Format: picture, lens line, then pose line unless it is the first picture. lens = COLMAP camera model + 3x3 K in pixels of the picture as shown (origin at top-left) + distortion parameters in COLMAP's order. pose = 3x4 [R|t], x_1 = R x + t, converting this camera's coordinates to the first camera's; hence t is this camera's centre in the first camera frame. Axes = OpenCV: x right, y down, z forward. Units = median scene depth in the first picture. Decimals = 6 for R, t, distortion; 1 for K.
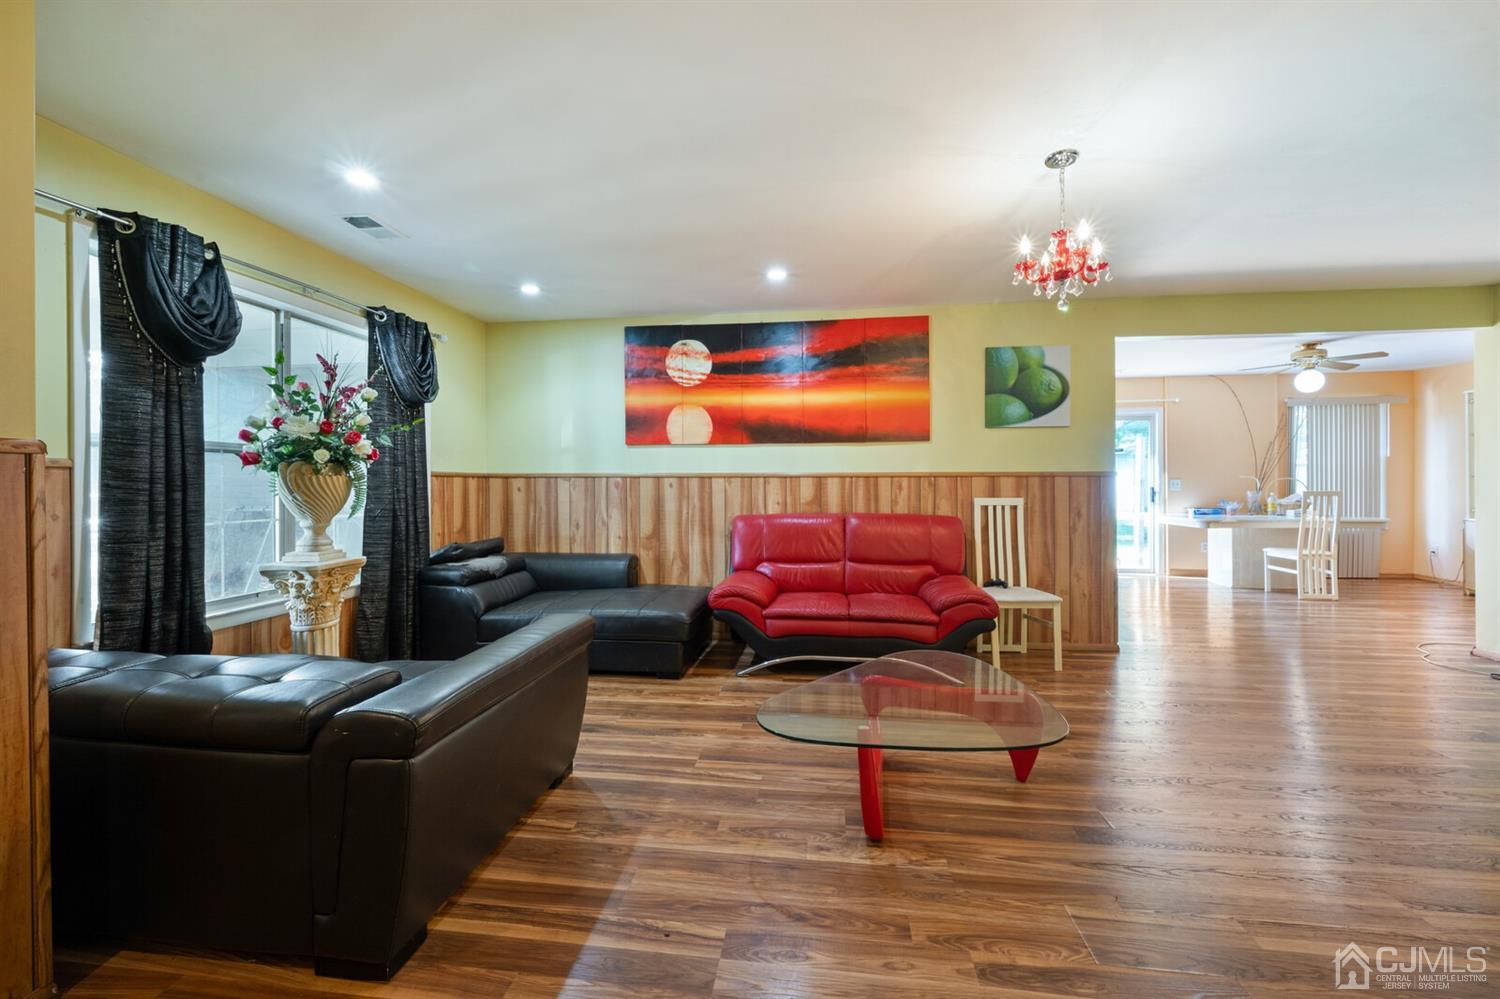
lens RADIAL K [[596.0, 0, 751.1], [0, 596.0, 481.3], [0, 0, 1]] dist [-0.000285, -0.000002]
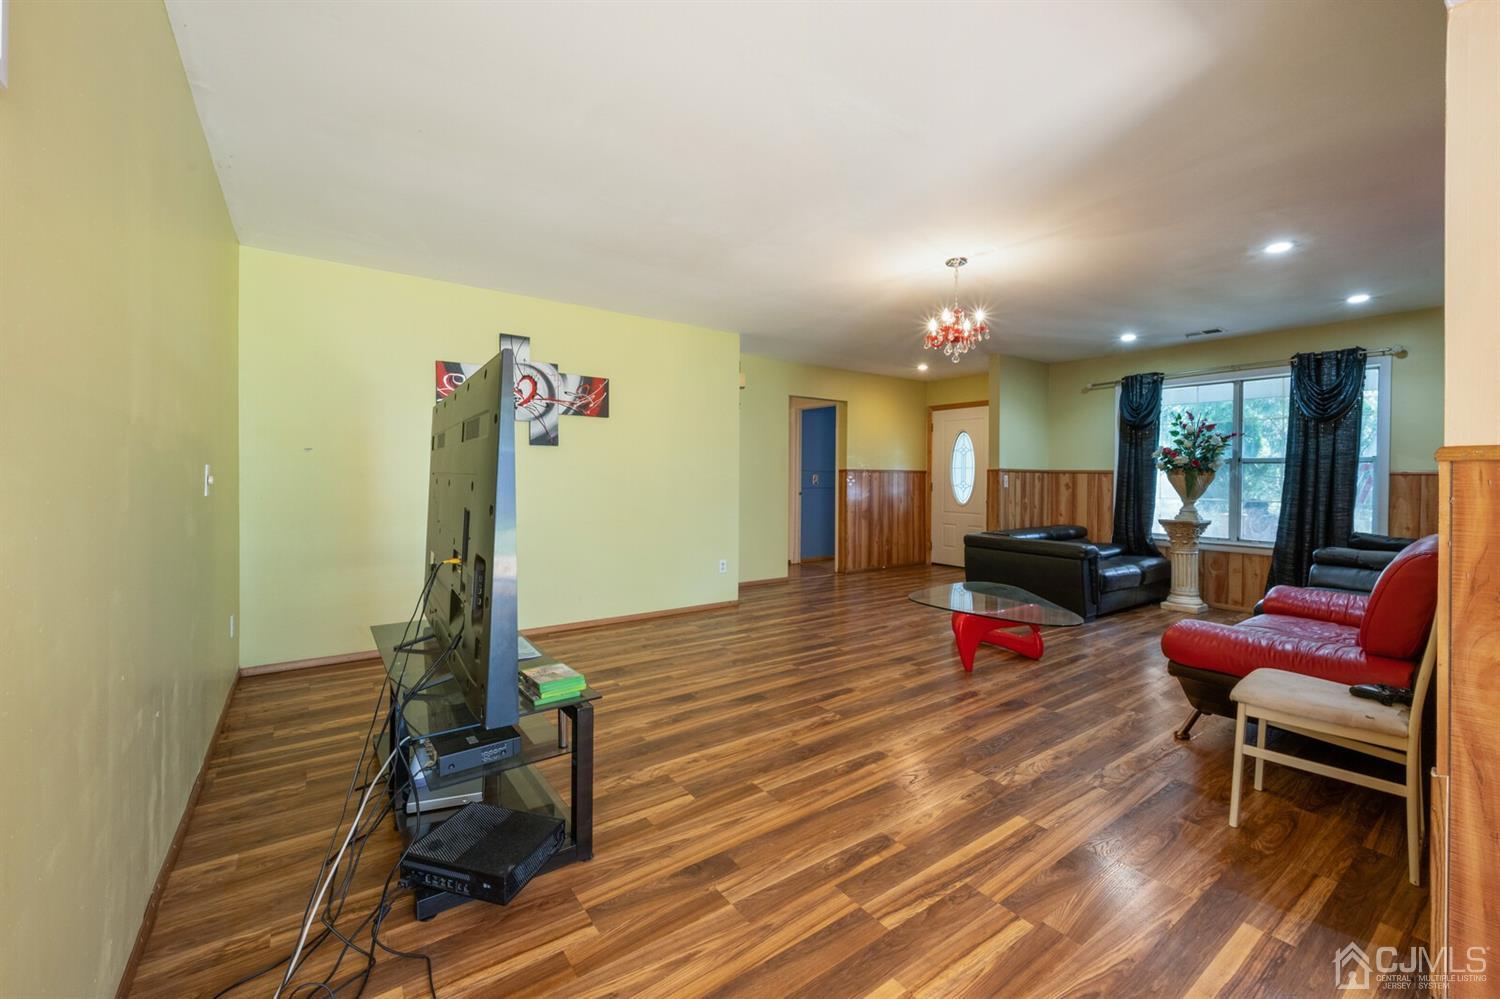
lens RADIAL K [[600.8, 0, 745.5], [0, 600.8, 480.8], [0, 0, 1]] dist [-0.000187, -0.000028]
pose [[-0.736073, 0.001332, -0.676901, 1.052459], [-0.004297, 0.999969, 0.006641, 0.001176], [0.676888, 0.007797, -0.736045, 0.955871]]
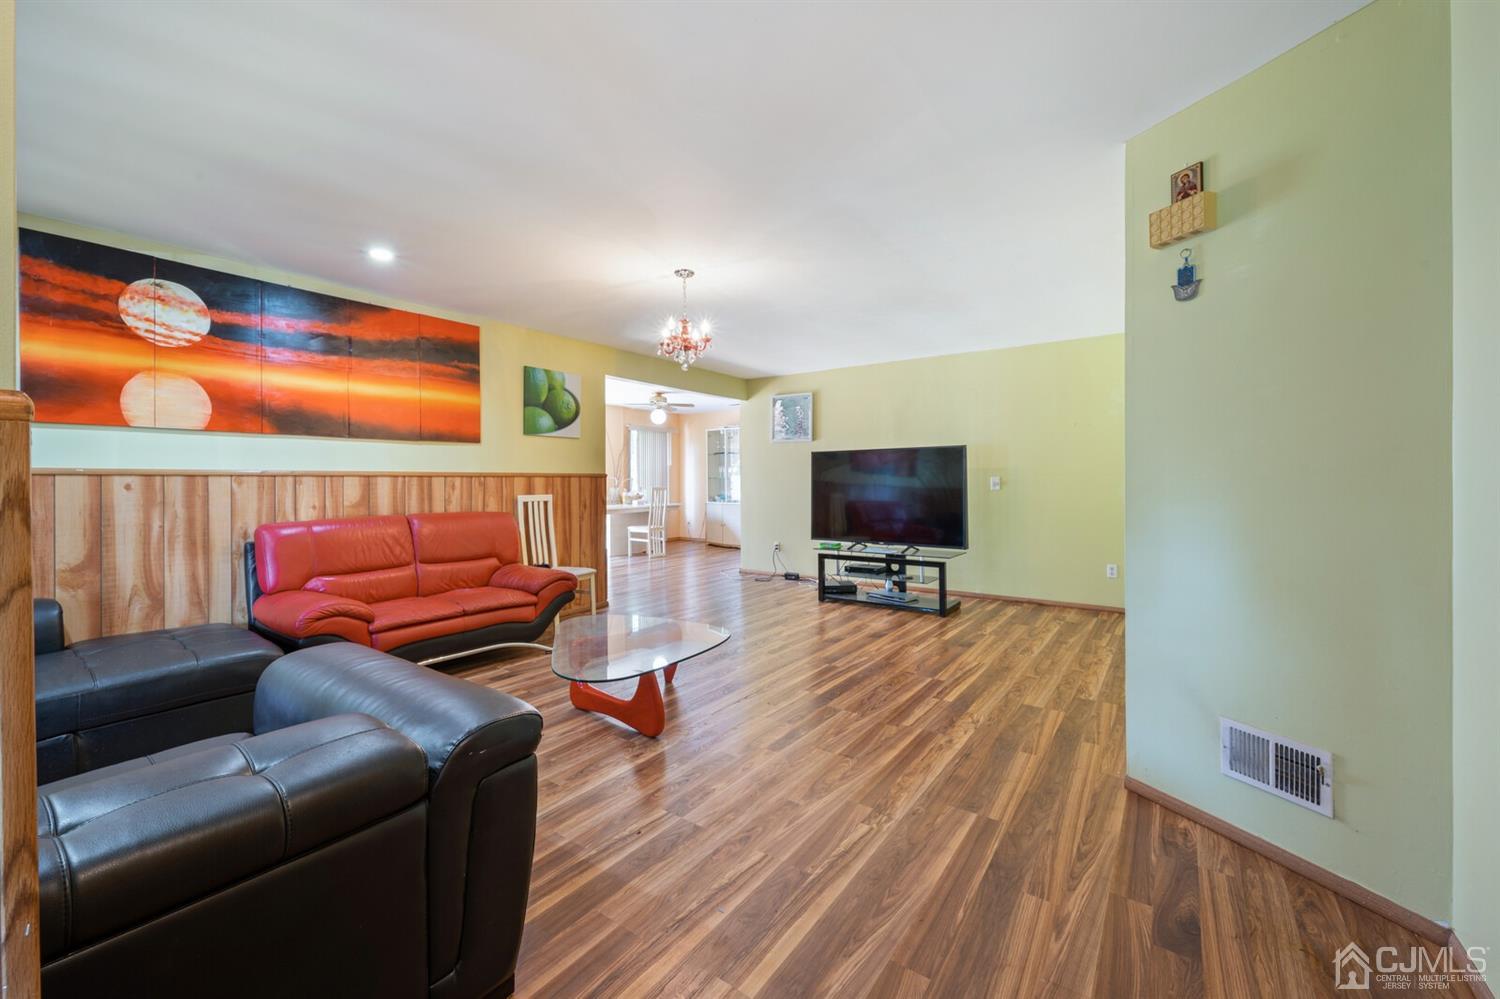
lens RADIAL K [[598.0, 0, 748.1], [0, 598.0, 476.3], [0, 0, 1]] dist [-0.000363, -0.000153]
pose [[0.479069, 0.006123, 0.877756, -0.415304], [0.001289, 0.999970, -0.007679, 0.000491], [-0.877776, 0.004811, 0.479047, 0.060402]]
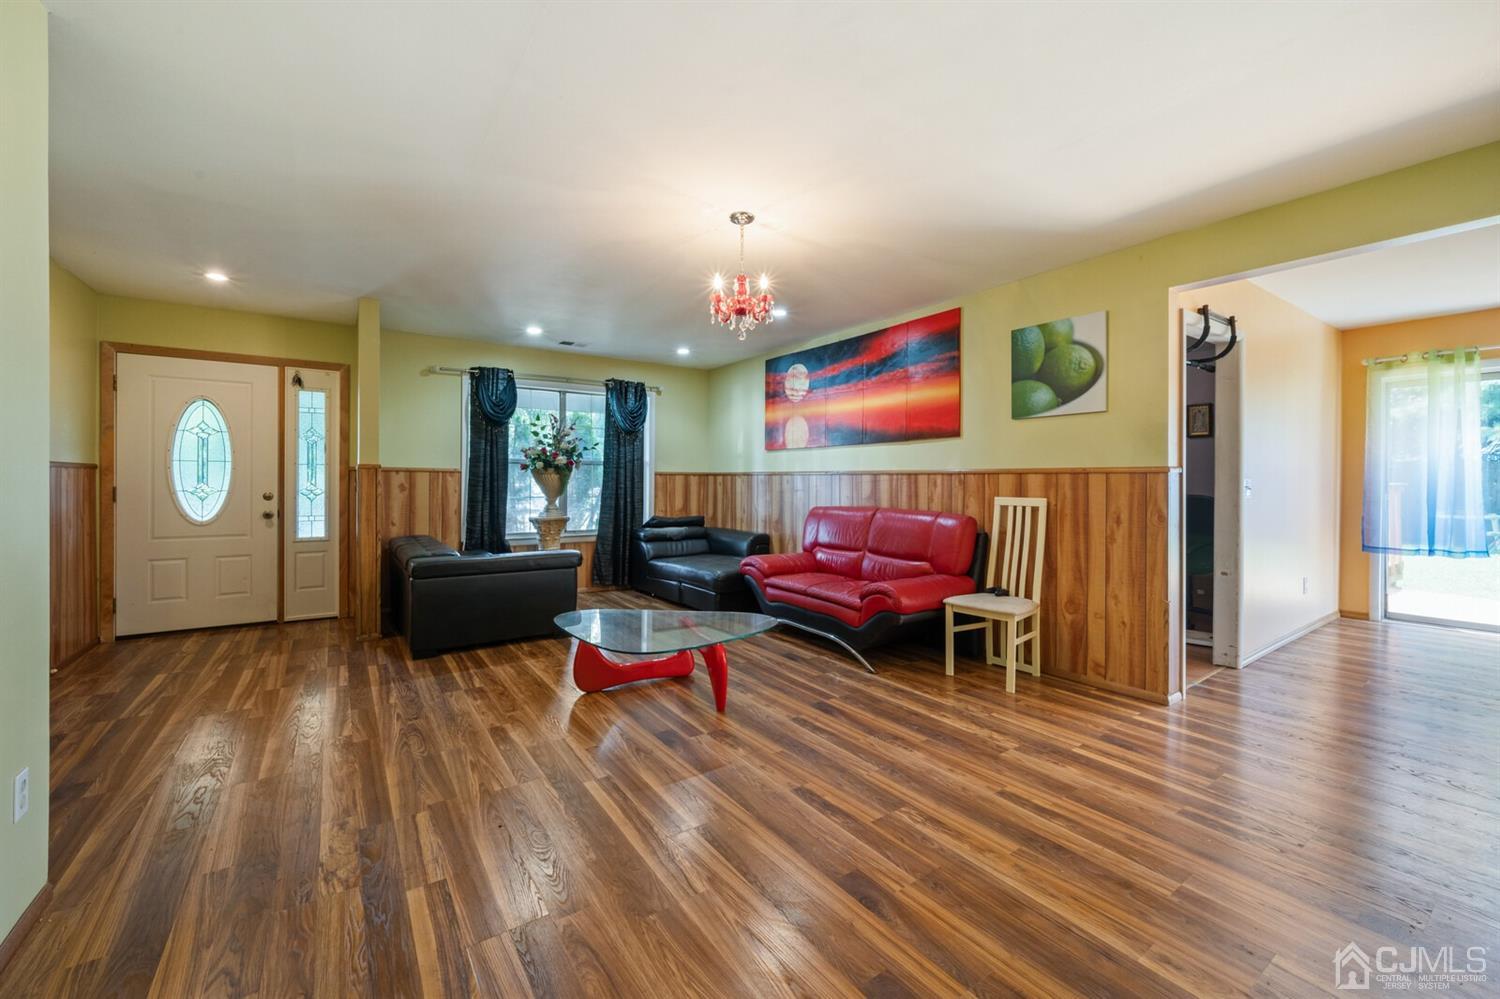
lens RADIAL K [[598.0, 0, 748.1], [0, 598.0, 476.3], [0, 0, 1]] dist [-0.000363, -0.000153]
pose [[0.668518, 0.000088, -0.743696, 0.793257], [-0.002956, 0.999992, -0.002539, -0.000544], [0.743690, 0.003895, 0.668513, 0.098095]]
